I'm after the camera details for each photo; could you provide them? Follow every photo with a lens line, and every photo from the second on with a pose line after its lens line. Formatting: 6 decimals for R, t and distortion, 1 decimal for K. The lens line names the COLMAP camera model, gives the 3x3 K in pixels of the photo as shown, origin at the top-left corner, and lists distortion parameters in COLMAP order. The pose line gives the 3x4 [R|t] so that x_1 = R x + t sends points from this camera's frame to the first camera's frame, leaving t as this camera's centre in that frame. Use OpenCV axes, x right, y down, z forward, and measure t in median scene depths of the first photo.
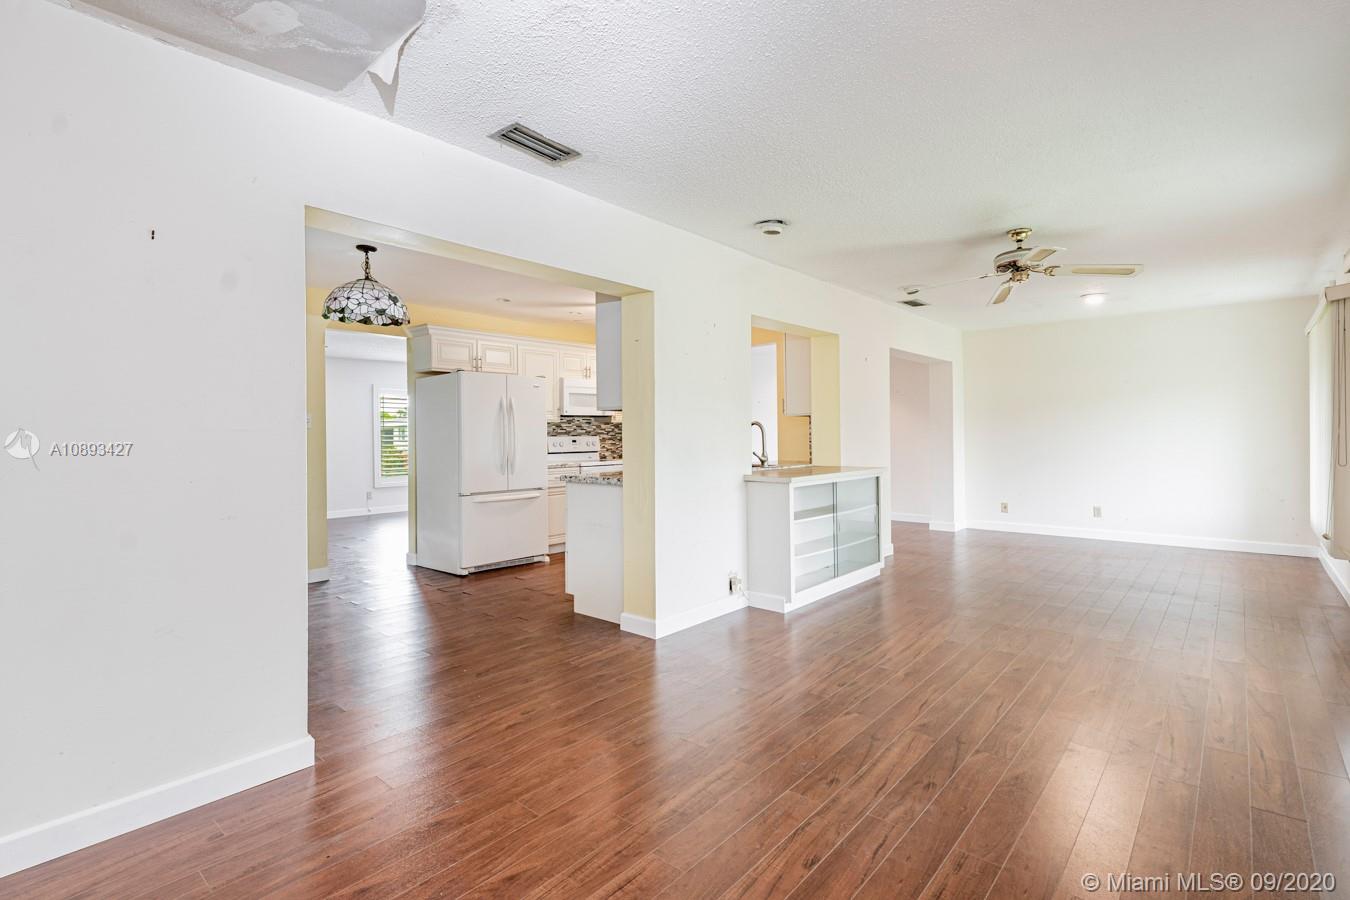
lens RADIAL K [[638.9, 0, 671.0], [0, 638.9, 437.2], [0, 0, 1]] dist [0.035847, -0.000127]
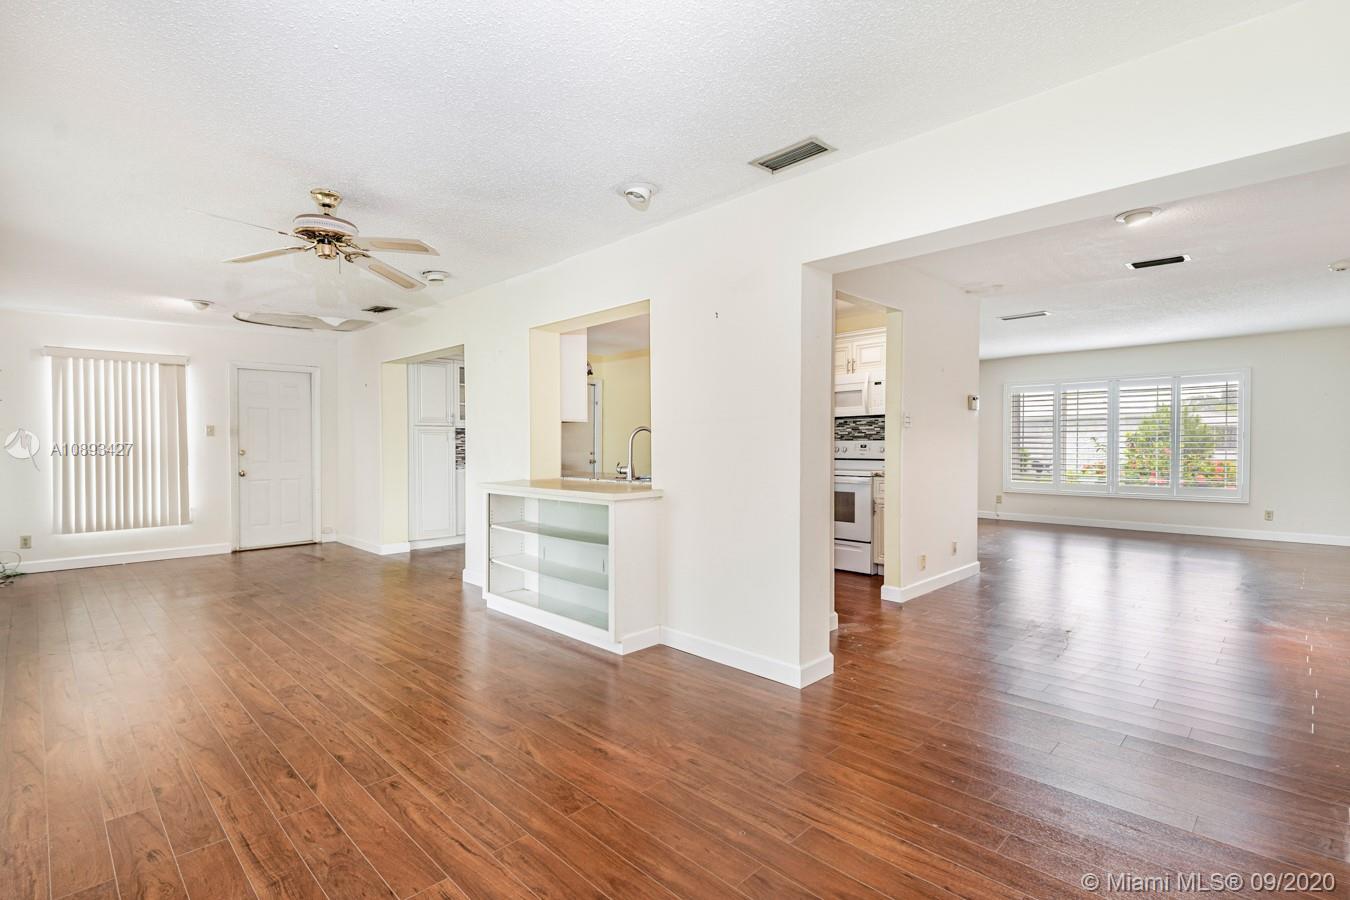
lens RADIAL K [[638.9, 0, 671.0], [0, 638.9, 437.2], [0, 0, 1]] dist [0.035847, -0.000127]
pose [[-0.063410, 0.004347, -0.997978, 0.727964], [0.003535, 0.999985, 0.004131, -0.010538], [0.997981, -0.003266, -0.063424, 0.807571]]
